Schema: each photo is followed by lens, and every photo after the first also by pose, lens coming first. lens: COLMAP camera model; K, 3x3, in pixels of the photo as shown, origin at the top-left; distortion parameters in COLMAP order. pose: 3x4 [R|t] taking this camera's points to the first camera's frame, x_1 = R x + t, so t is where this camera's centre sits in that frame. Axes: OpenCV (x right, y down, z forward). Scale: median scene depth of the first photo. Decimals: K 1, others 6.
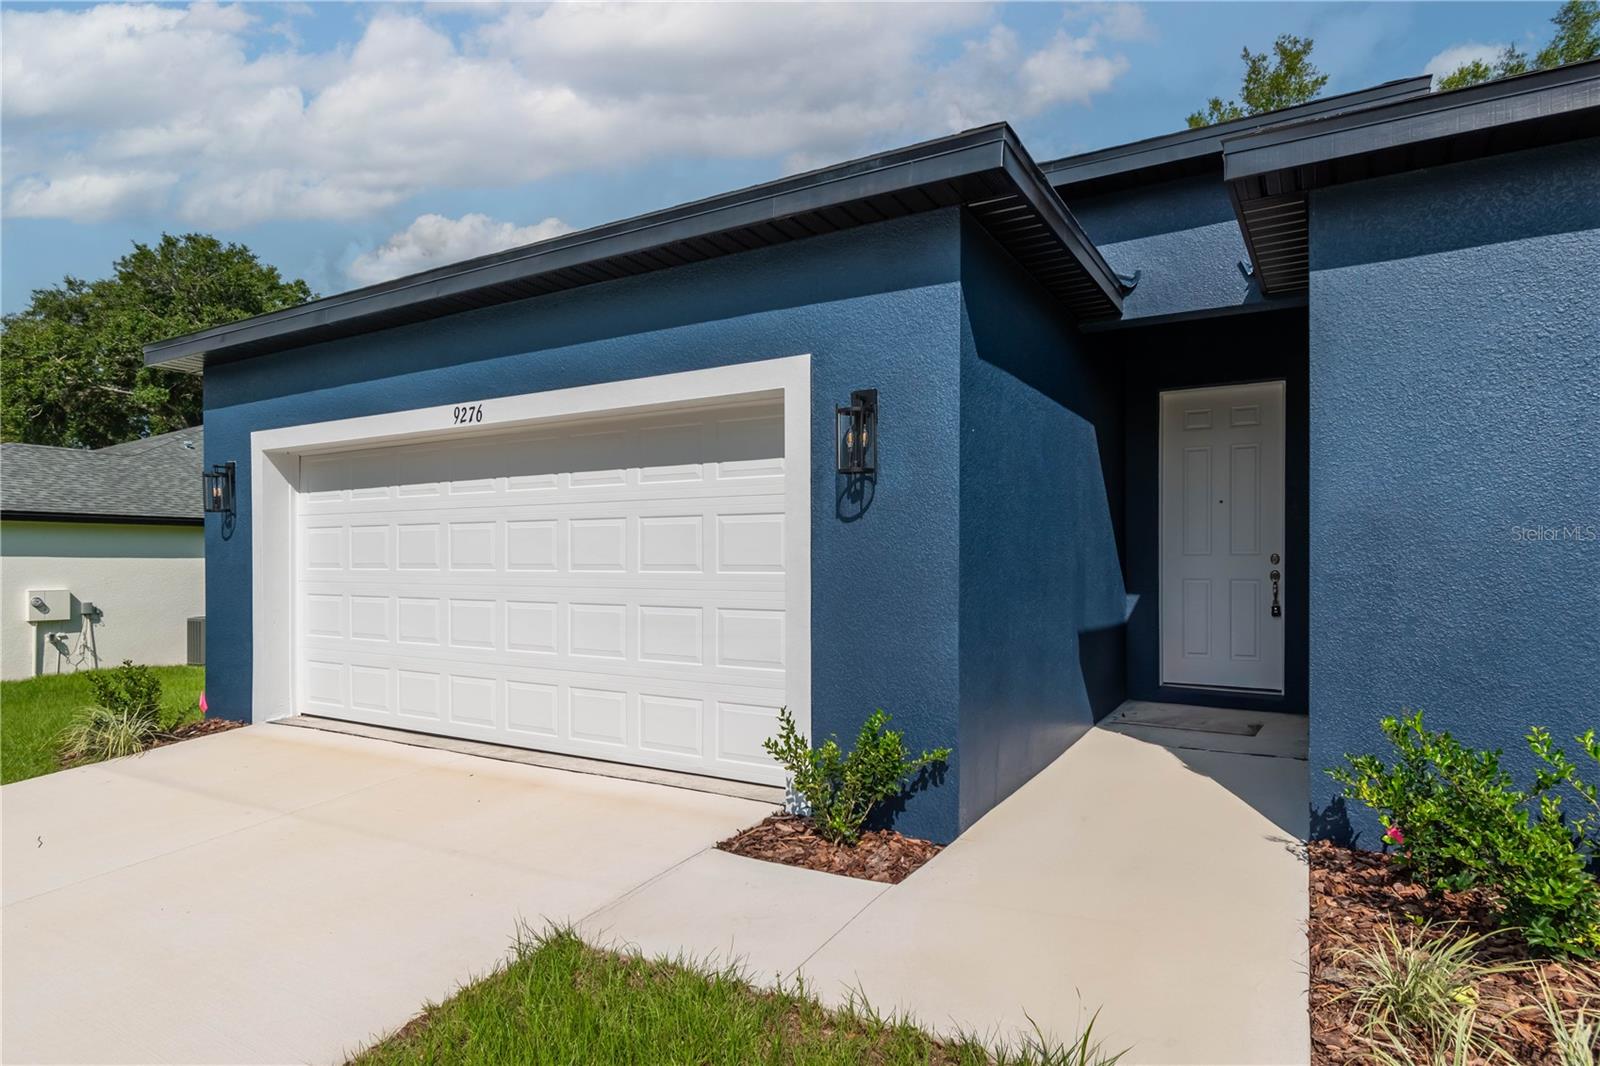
lens RADIAL K [[888.7, 0, 808.3], [0, 888.7, 559.9], [0, 0, 1]] dist [-0.001034, -0.001331]
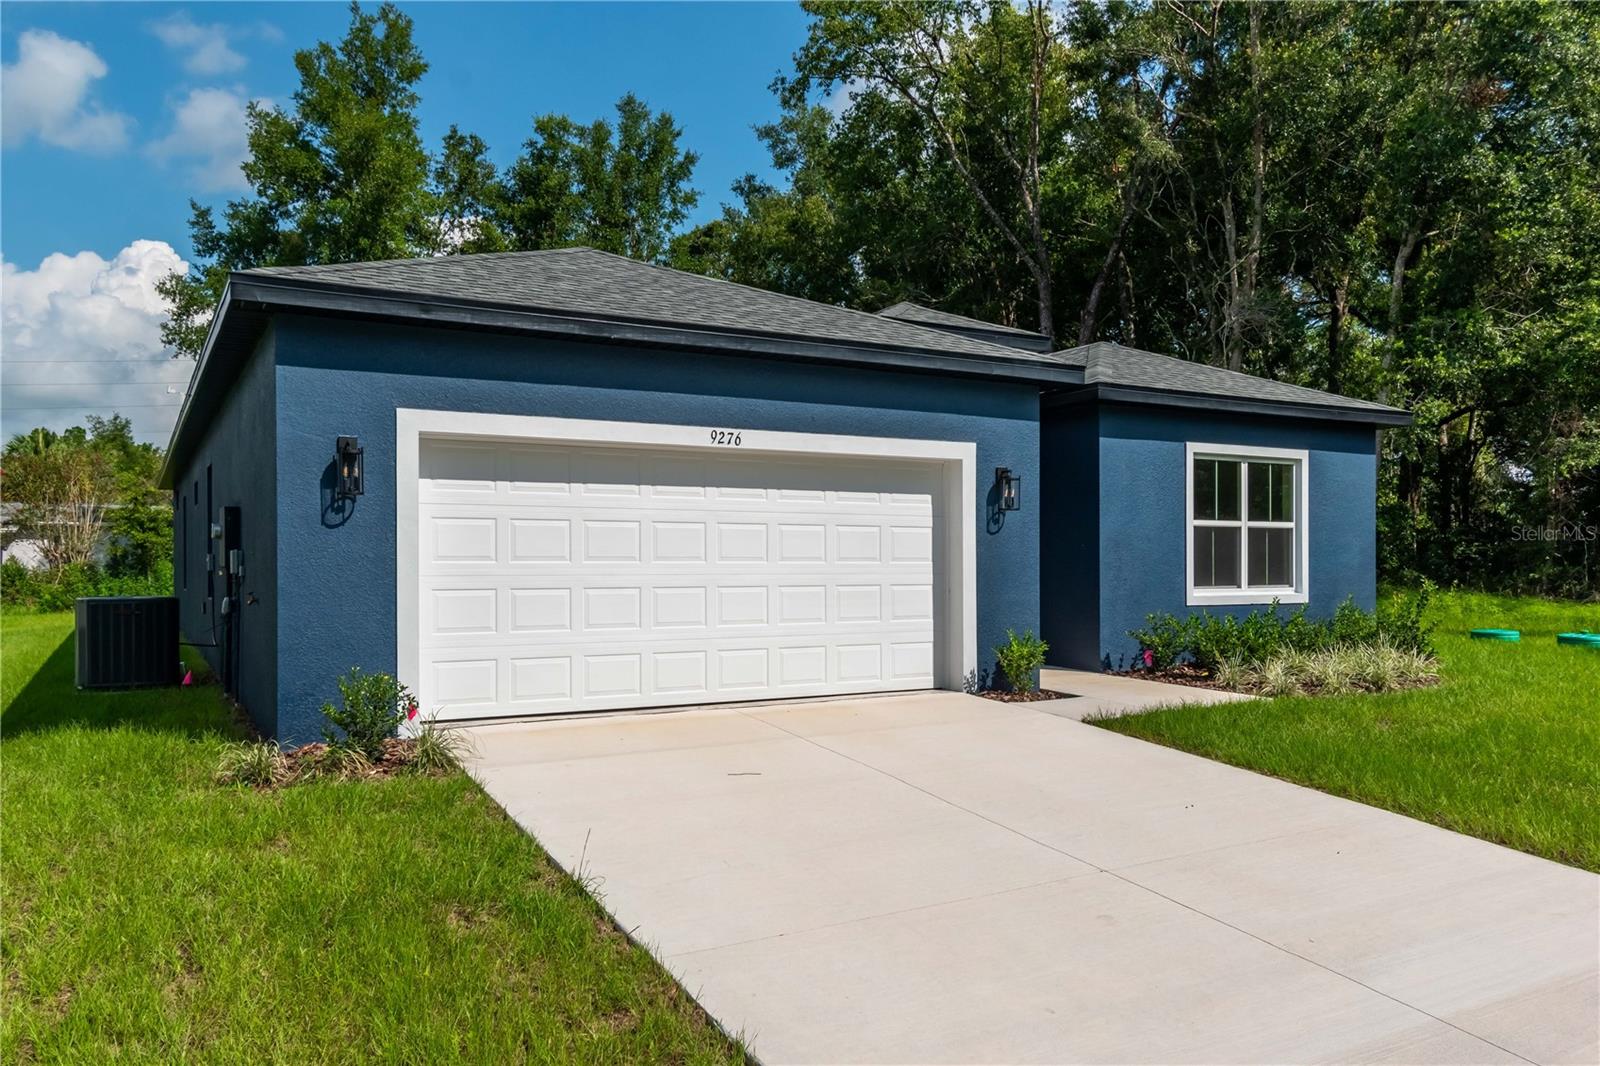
lens RADIAL K [[1190.5, 0, 800.0], [0, 1190.5, 533.0], [0, 0, 1]] dist [0.001589, 0.003786]
pose [[0.493241, 0.024873, 0.869537, -0.658319], [0.002485, 0.999547, -0.030001, 0.008087], [-0.869889, 0.016958, 0.492956, 0.028875]]
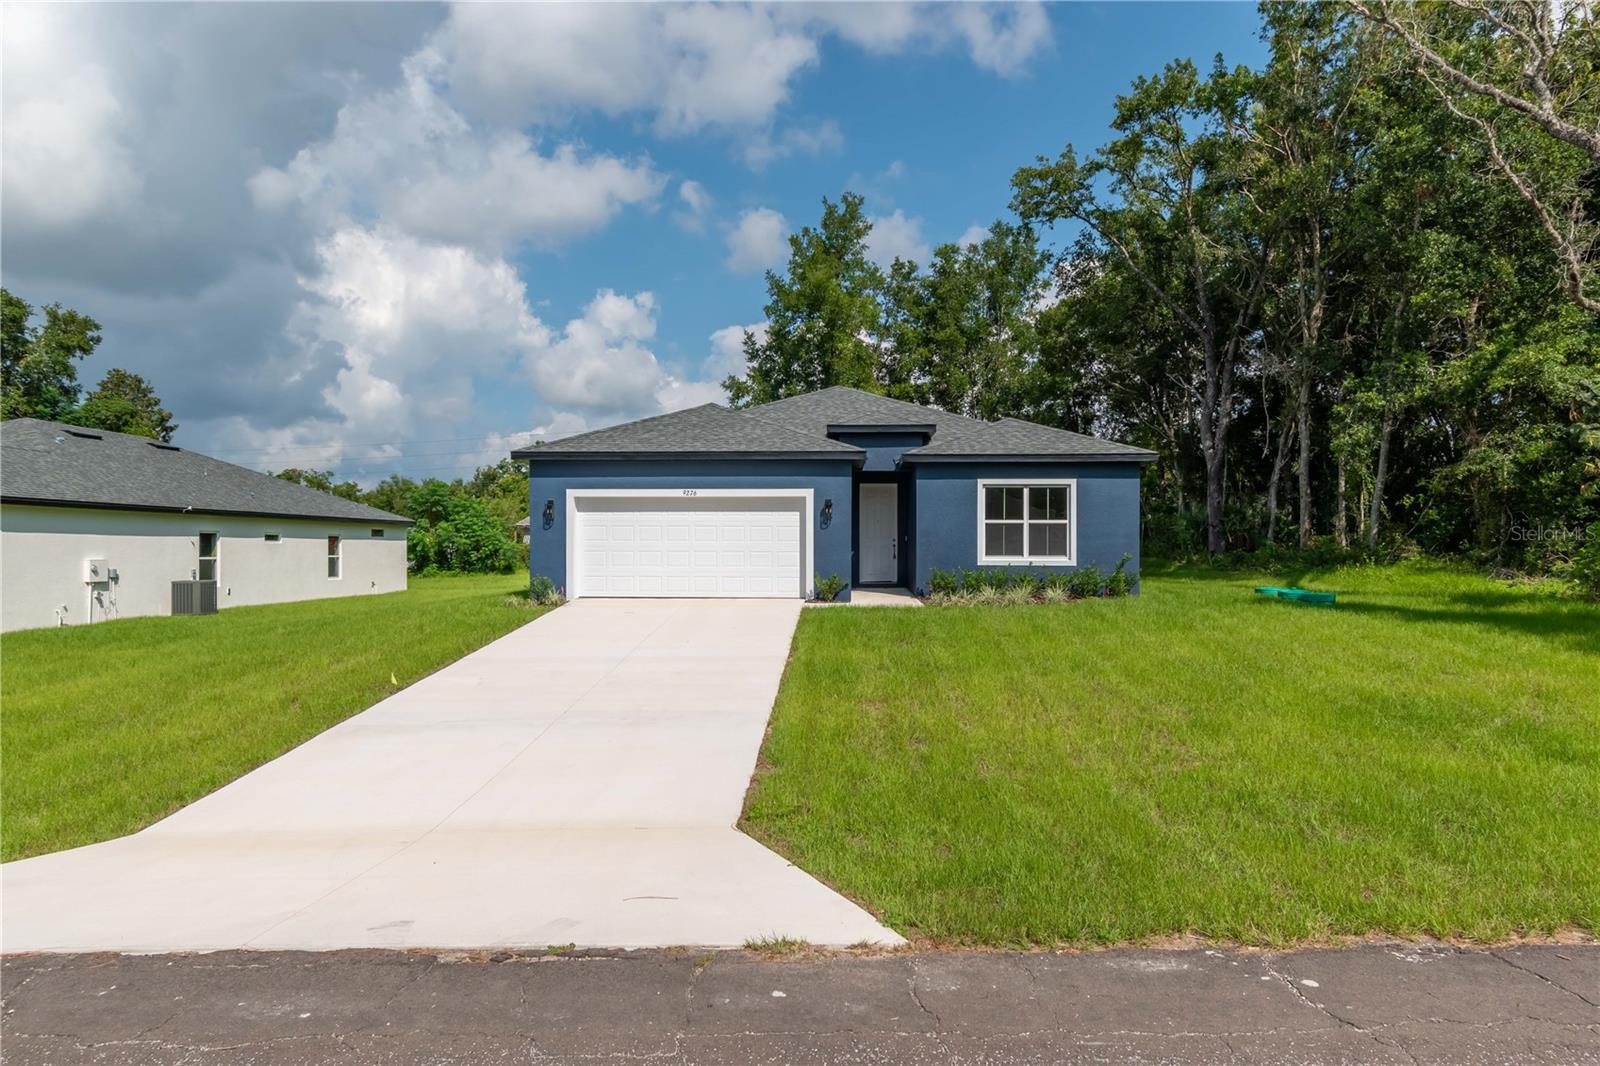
lens RADIAL K [[1000.0, 0, 800.0], [0, 1000.0, 533.0], [0, 0, 1]] dist [-0.002520, 0.000708]
pose [[0.882229, 0.010414, 0.470706, -0.634200], [-0.003606, 0.999875, -0.015364, 0.013026], [-0.470807, 0.011857, 0.882156, -0.868409]]
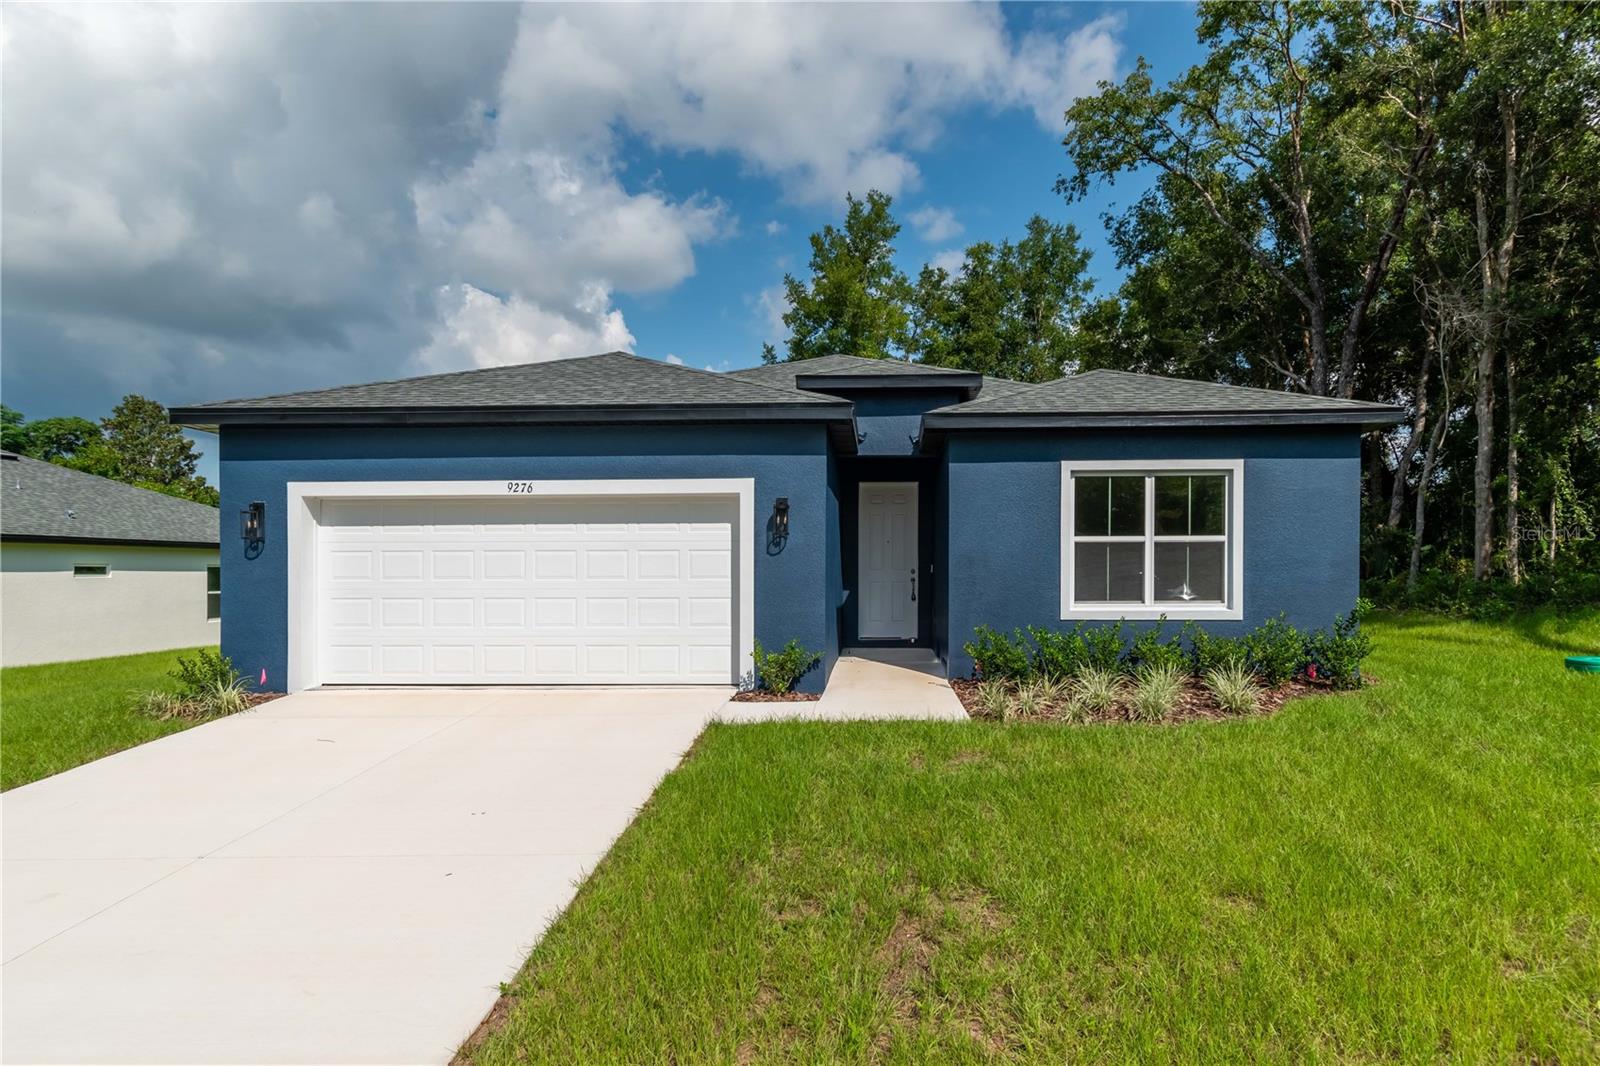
lens RADIAL K [[838.6, 0, 863.2], [0, 838.6, 566.5], [0, 0, 1]] dist [0.001806, 0.000184]
pose [[0.874867, -0.000417, 0.484362, -0.214391], [0.002816, 0.999987, -0.004225, -0.001866], [-0.484354, 0.005060, 0.874857, -0.260893]]
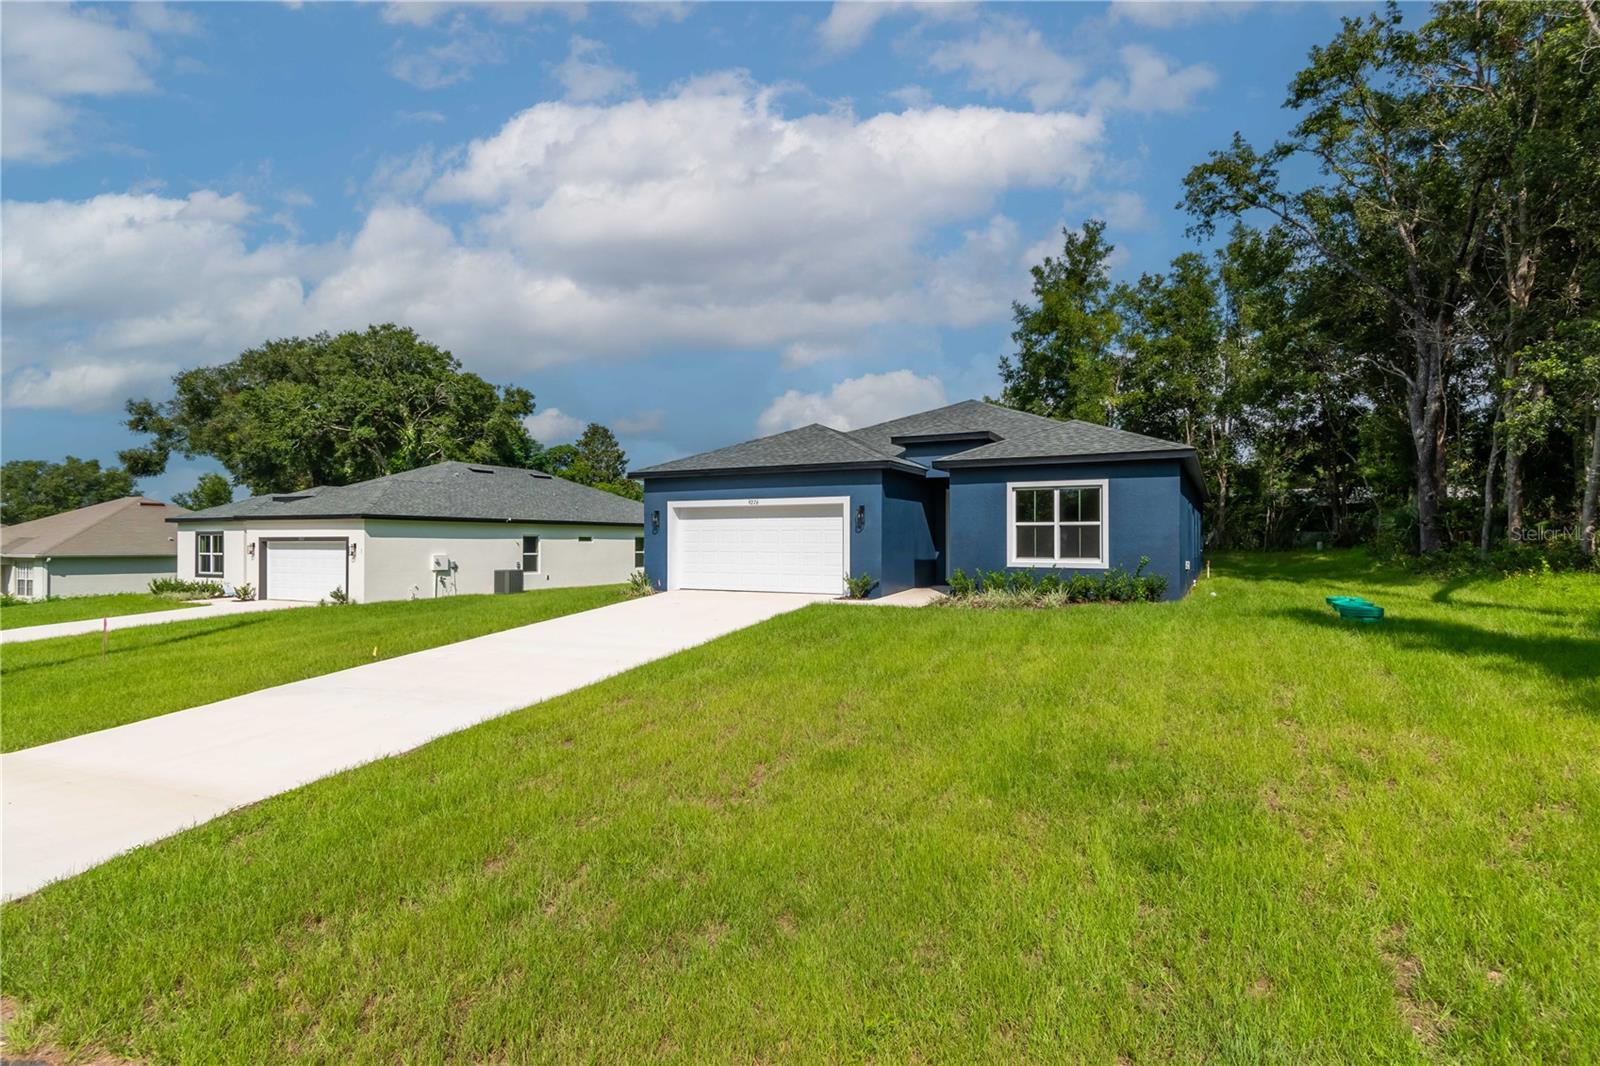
lens RADIAL K [[806.8, 0, 800.0], [0, 806.8, 533.0], [0, 0, 1]] dist [0.002611, 0.000329]
pose [[0.998694, 0.002952, 0.051015, -0.132064], [-0.002429, 0.999944, -0.010302, 0.000472], [-0.051043, 0.010165, 0.998645, -0.891274]]
